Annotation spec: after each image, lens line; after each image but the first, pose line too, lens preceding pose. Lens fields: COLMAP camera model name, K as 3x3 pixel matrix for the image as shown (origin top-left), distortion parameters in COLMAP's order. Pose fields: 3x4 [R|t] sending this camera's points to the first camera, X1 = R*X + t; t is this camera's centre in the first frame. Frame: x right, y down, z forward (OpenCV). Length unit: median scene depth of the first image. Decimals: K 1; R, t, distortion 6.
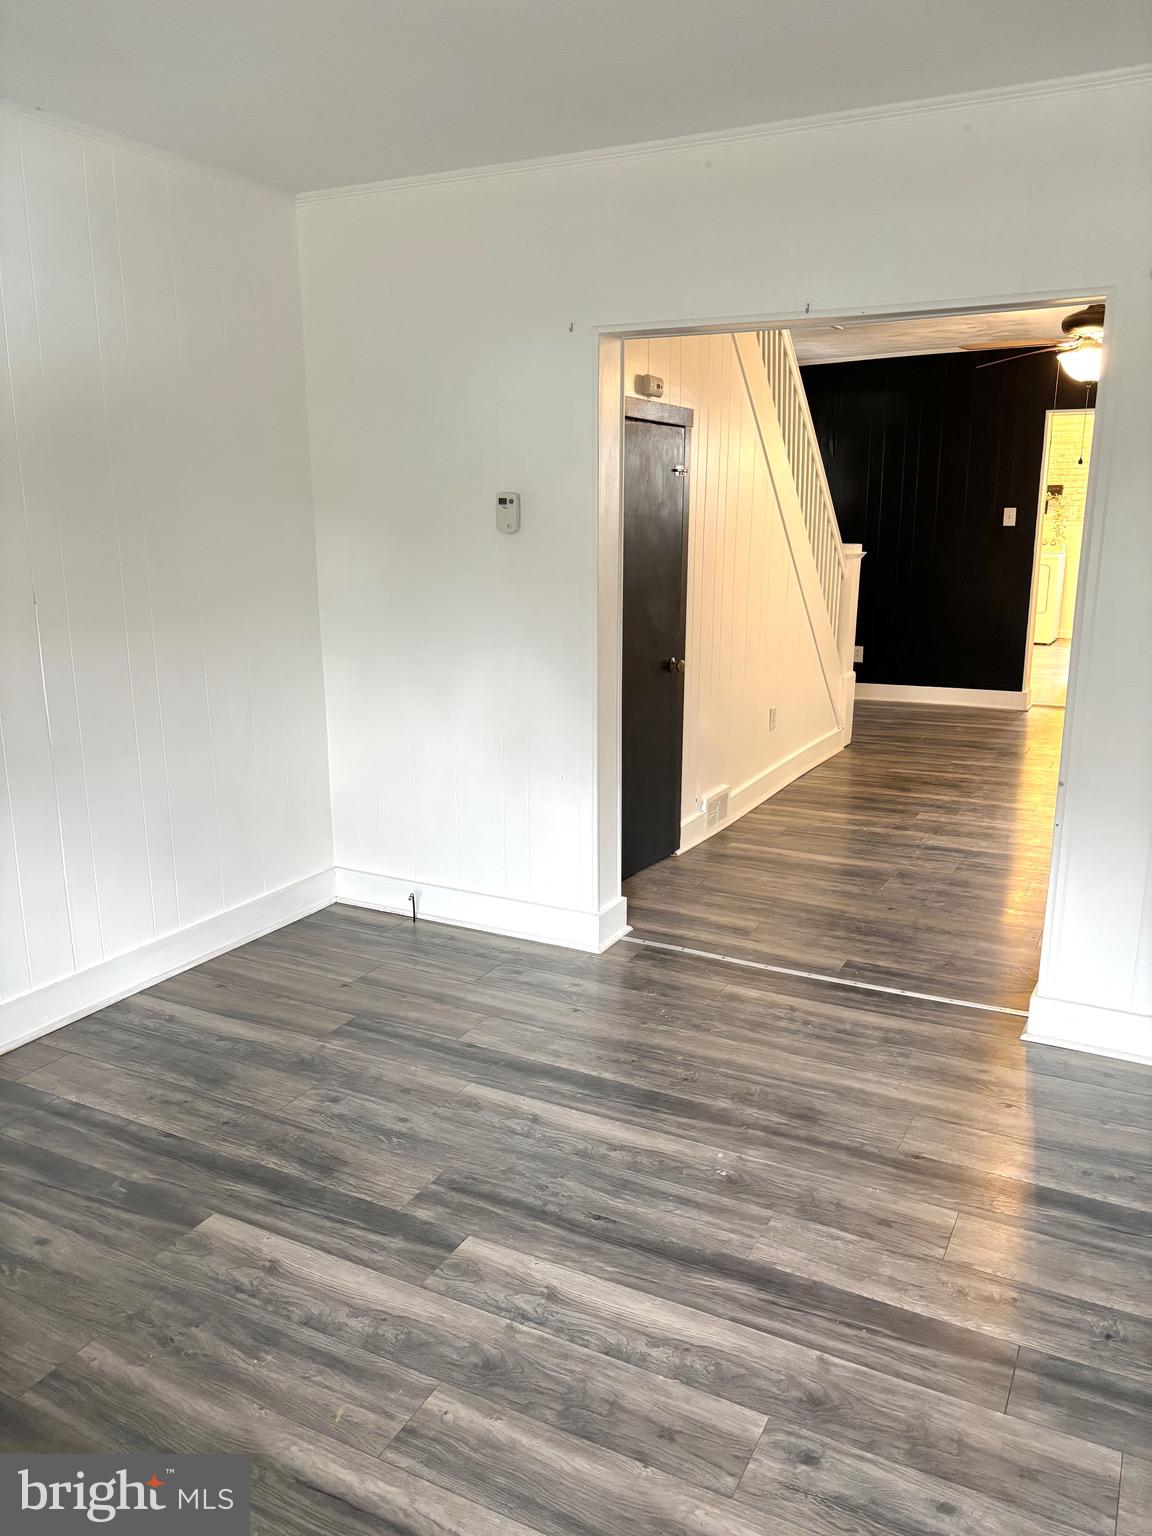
lens RADIAL K [[1154.4, 0, 573.1], [0, 1154.4, 779.7], [0, 0, 1]] dist [0.050011, -0.059842]
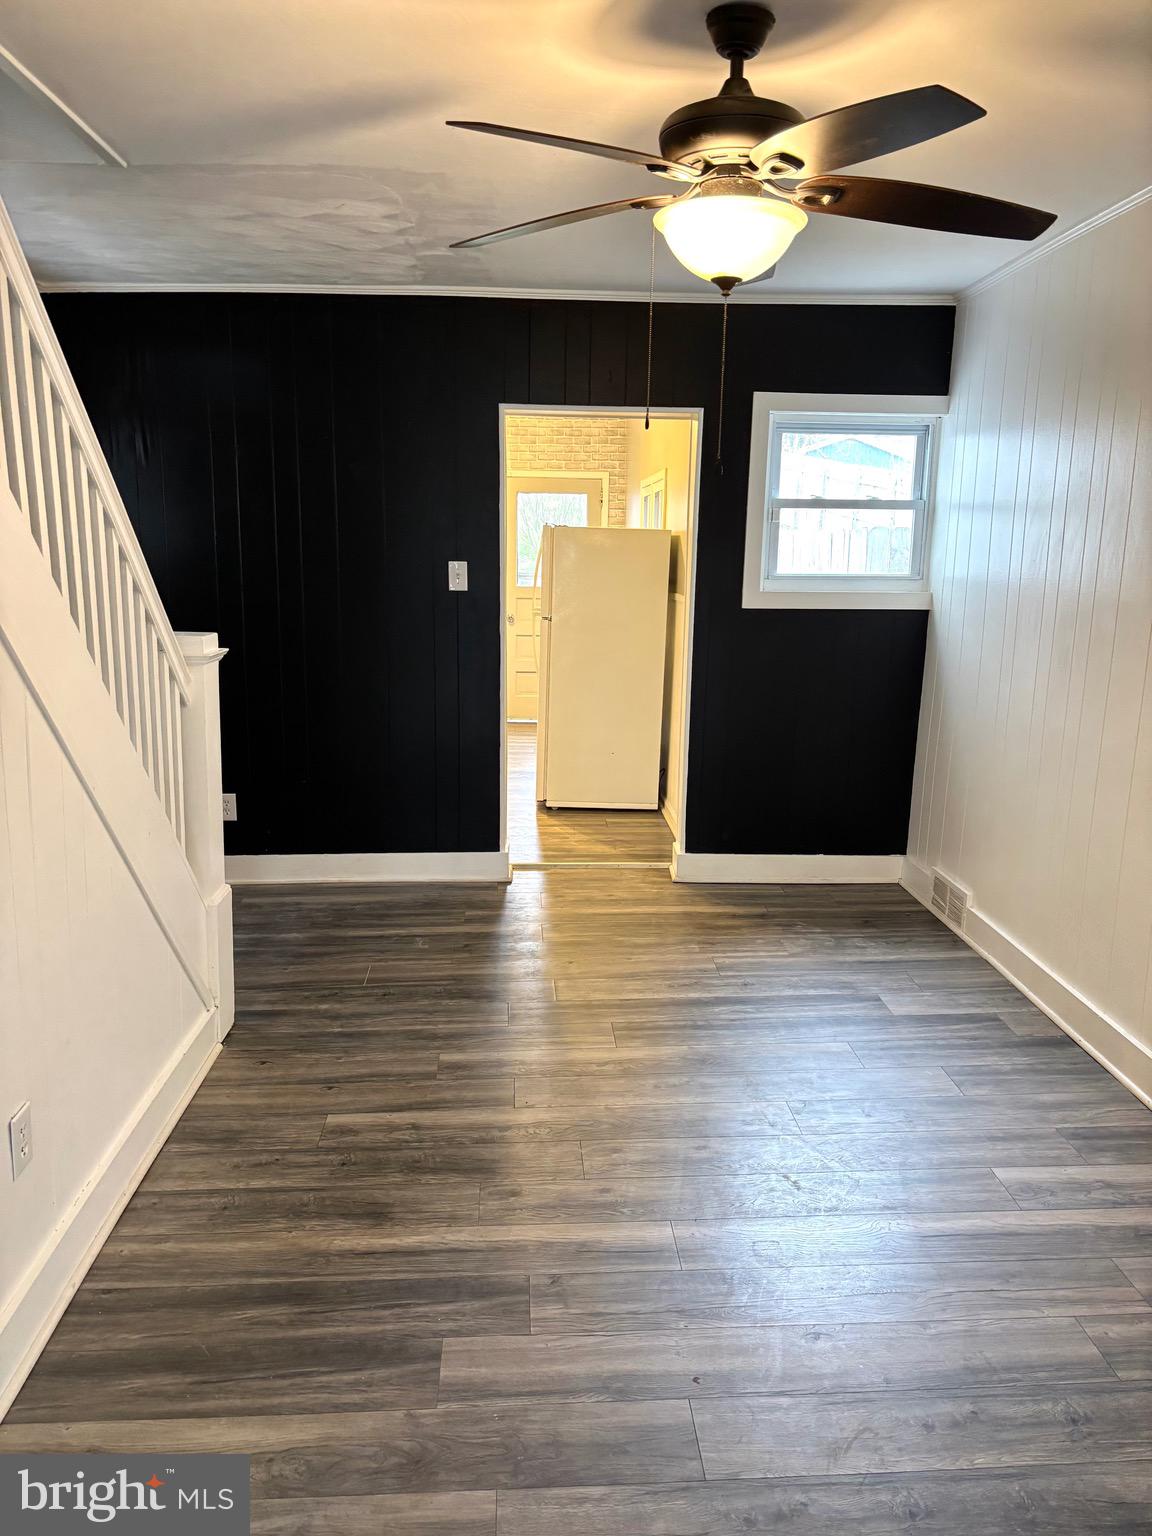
lens RADIAL K [[1154.4, 0, 573.1], [0, 1154.4, 779.7], [0, 0, 1]] dist [0.050011, -0.059842]
pose [[0.858202, -0.085087, 0.506211, 0.328976], [0.101363, 0.994839, -0.004625, -0.328079], [-0.503205, 0.055280, 0.862397, 1.335856]]
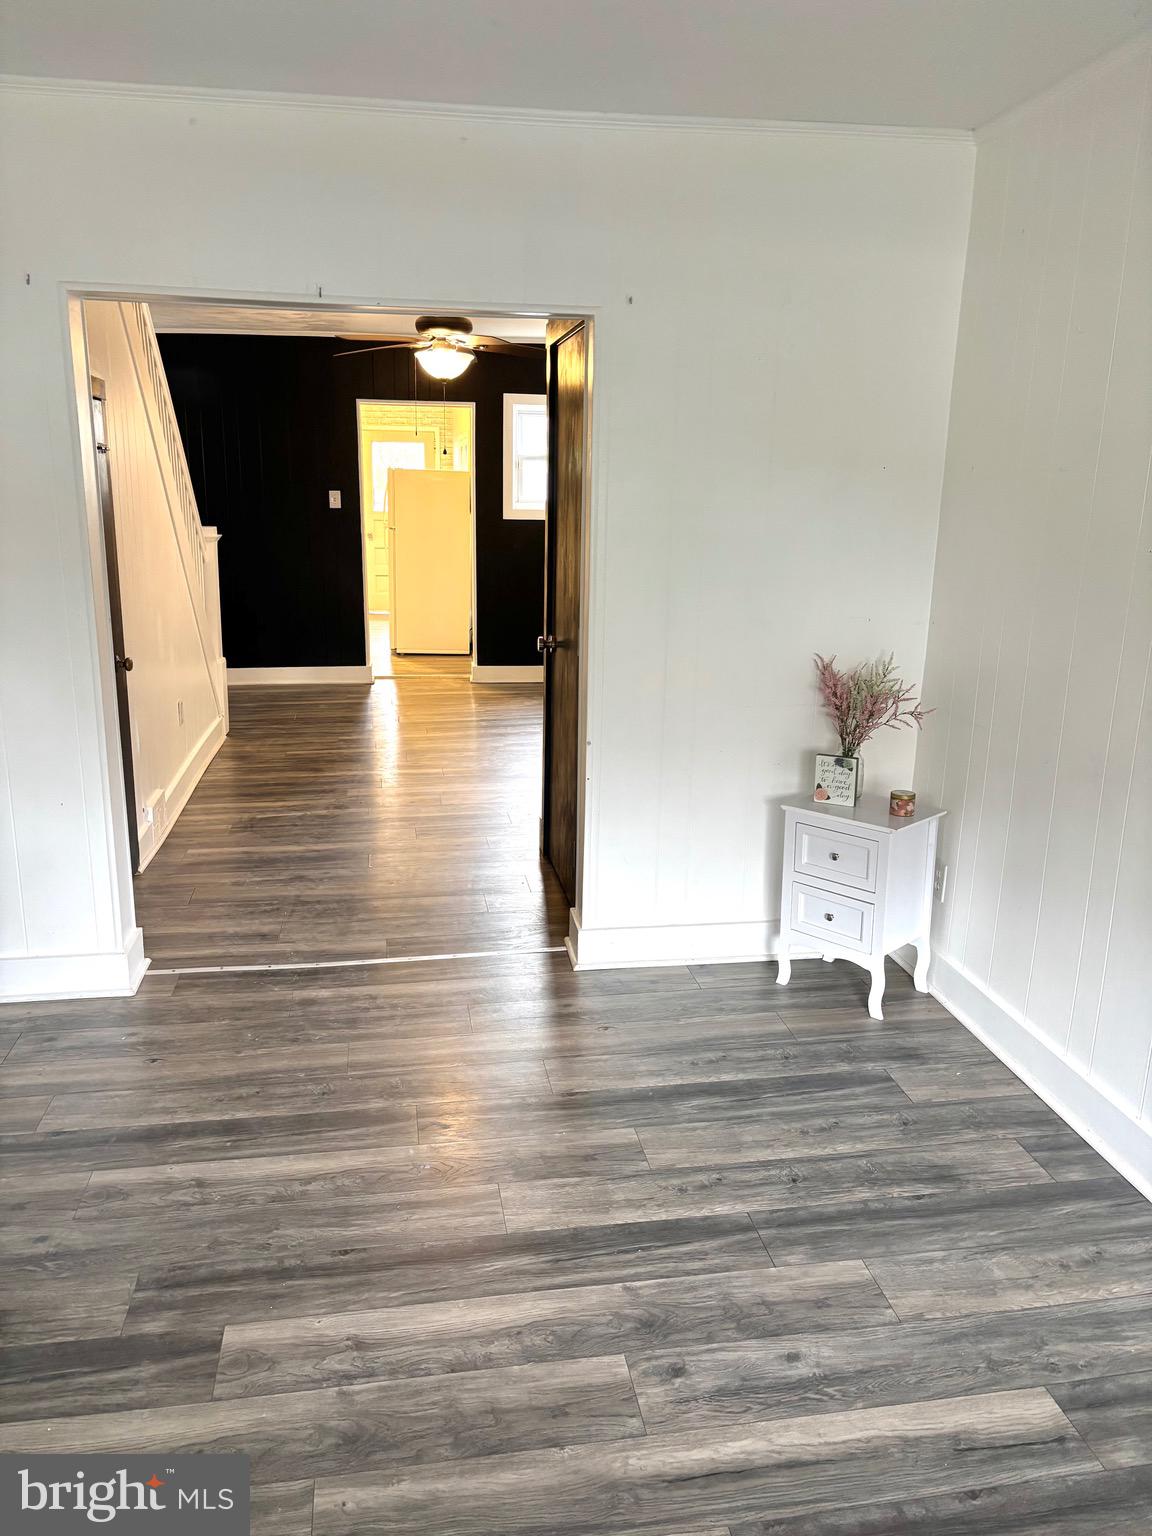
lens RADIAL K [[1163.3, 0, 573.1], [0, 1163.3, 776.2], [0, 0, 1]] dist [0.052136, -0.052009]
pose [[0.795249, -0.132689, 0.591585, -0.322839], [0.123828, 0.990736, 0.055758, -0.035419], [-0.593503, 0.028913, 0.804312, 0.103671]]
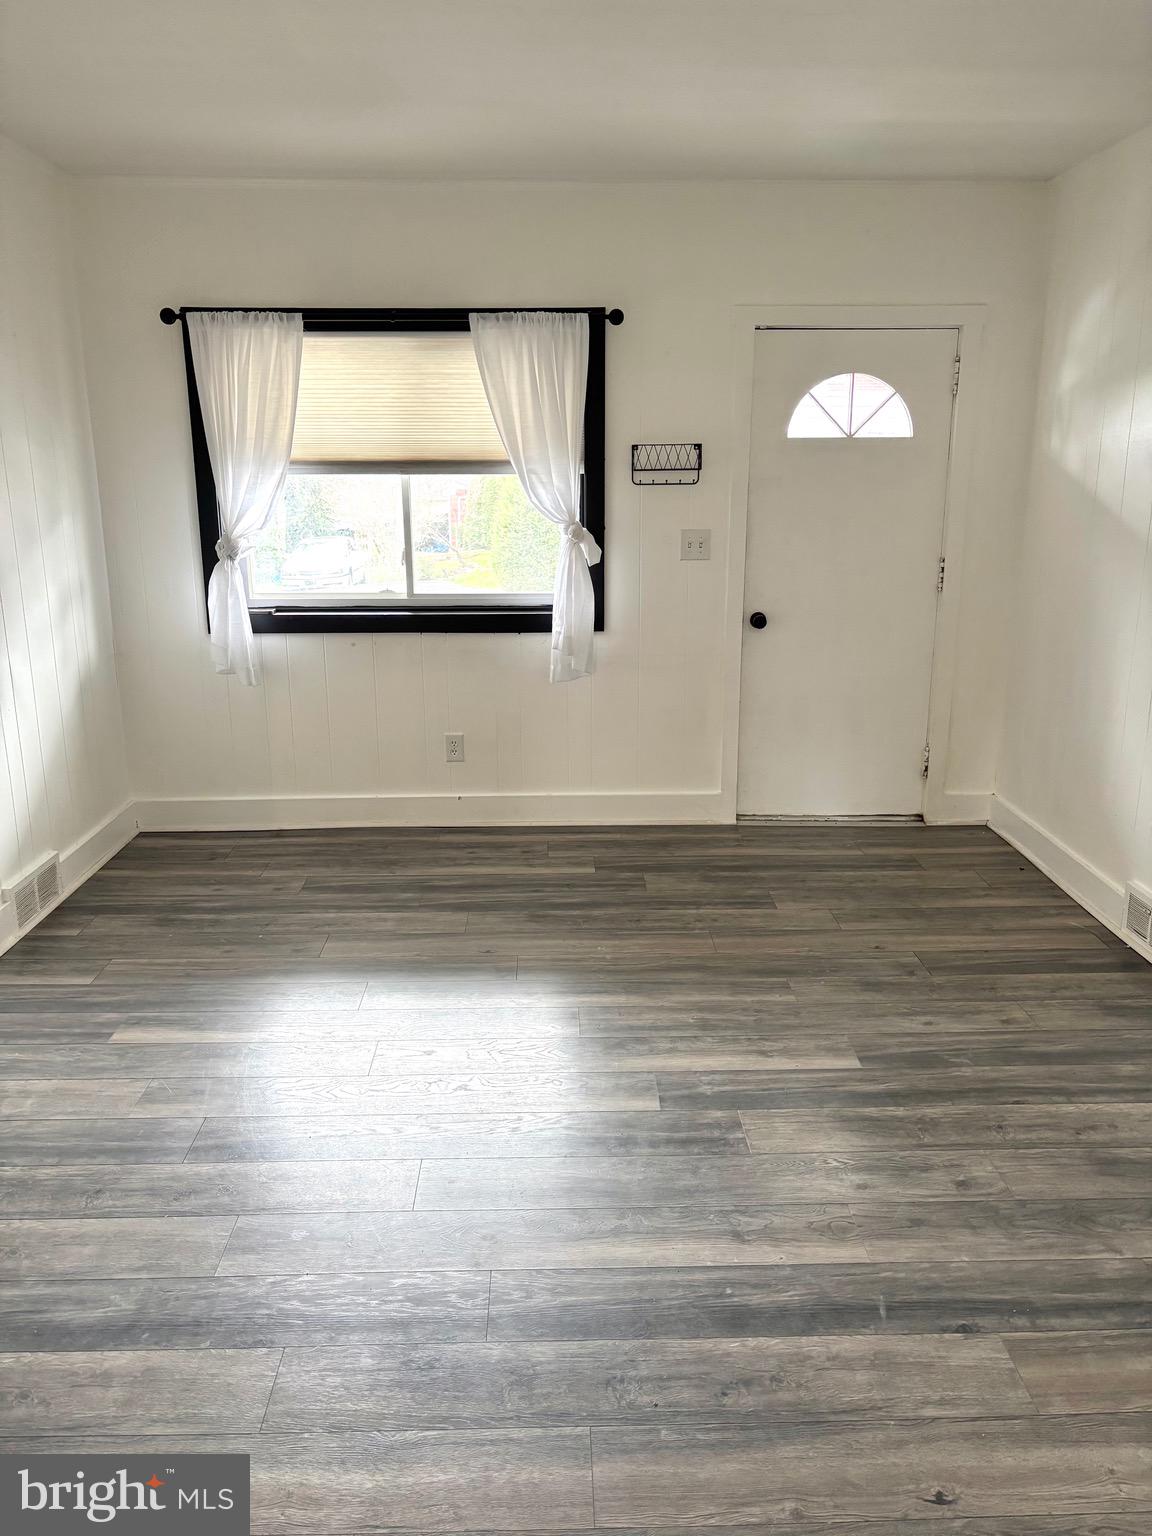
lens RADIAL K [[1160.7, 0, 571.2], [0, 1160.7, 773.5], [0, 0, 1]] dist [0.056810, -0.065195]
pose [[-0.873688, 0.126865, -0.469654, 0.439458], [-0.111645, 0.887345, 0.447385, -0.364610], [0.473503, 0.443309, -0.761099, 1.540941]]
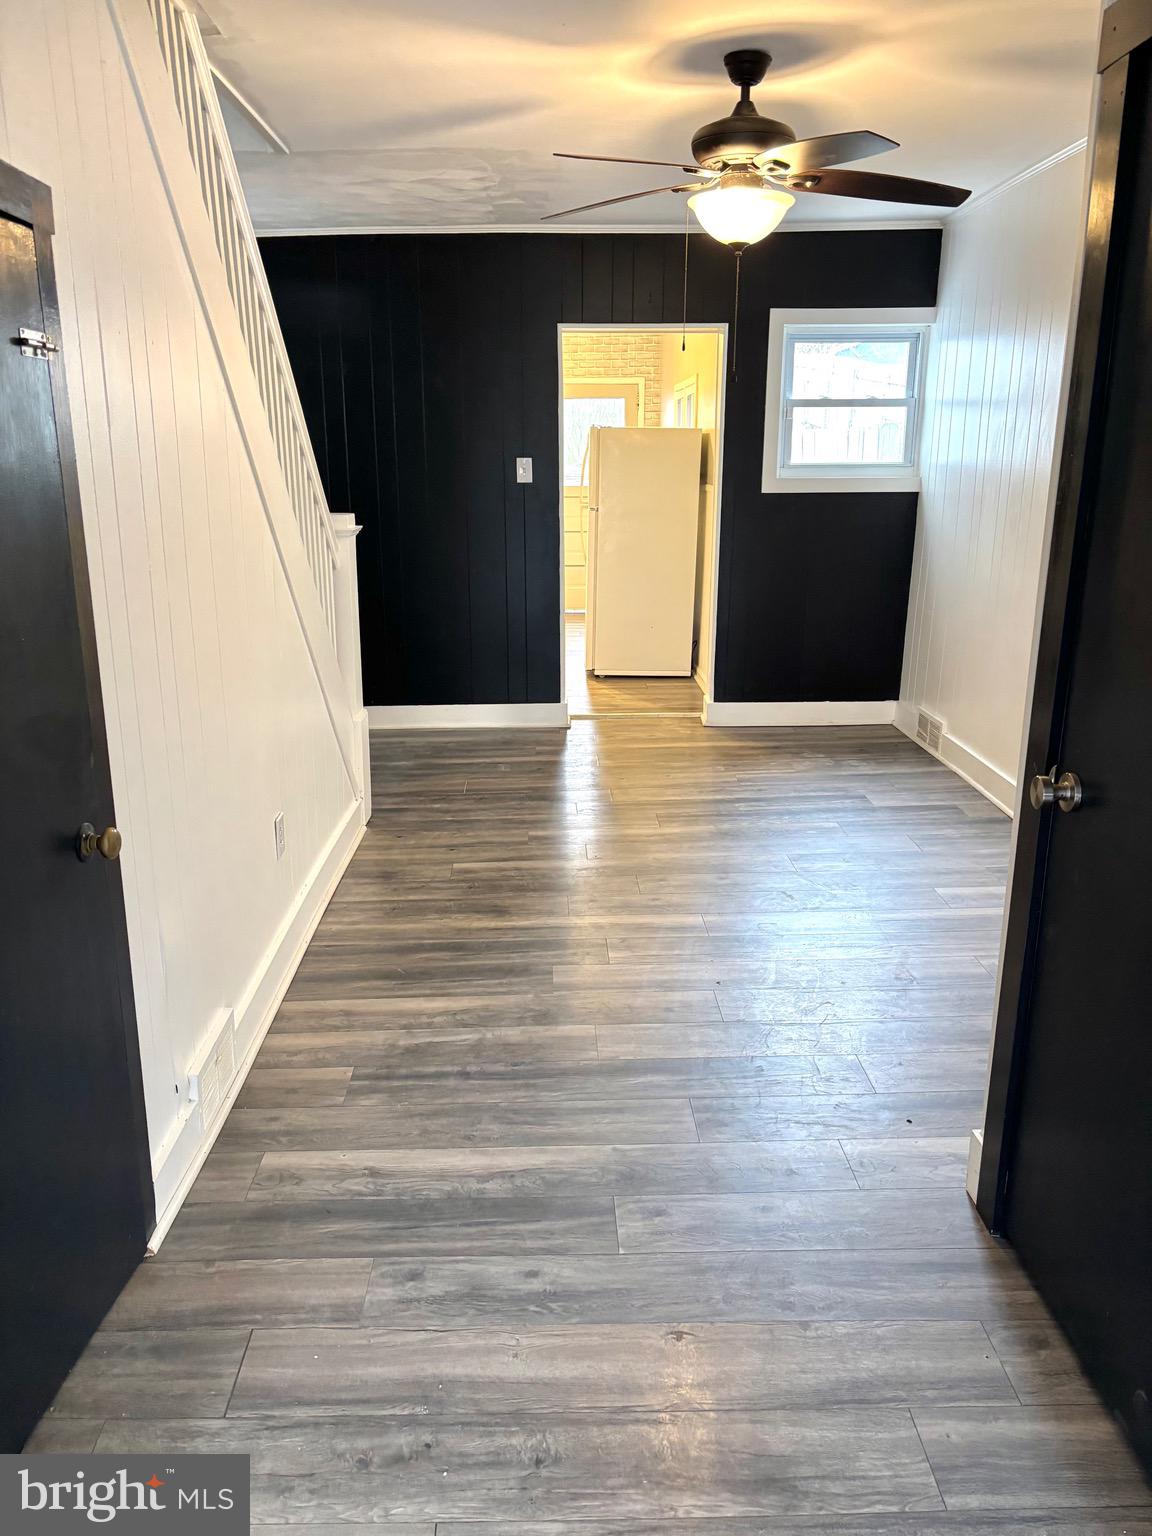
lens RADIAL K [[1154.4, 0, 573.1], [0, 1154.4, 779.7], [0, 0, 1]] dist [0.050011, -0.059842]
pose [[0.870467, -0.132325, 0.474107, 0.079102], [0.113978, 0.991196, 0.067381, -0.228061], [-0.478849, -0.004615, 0.877885, 0.996922]]
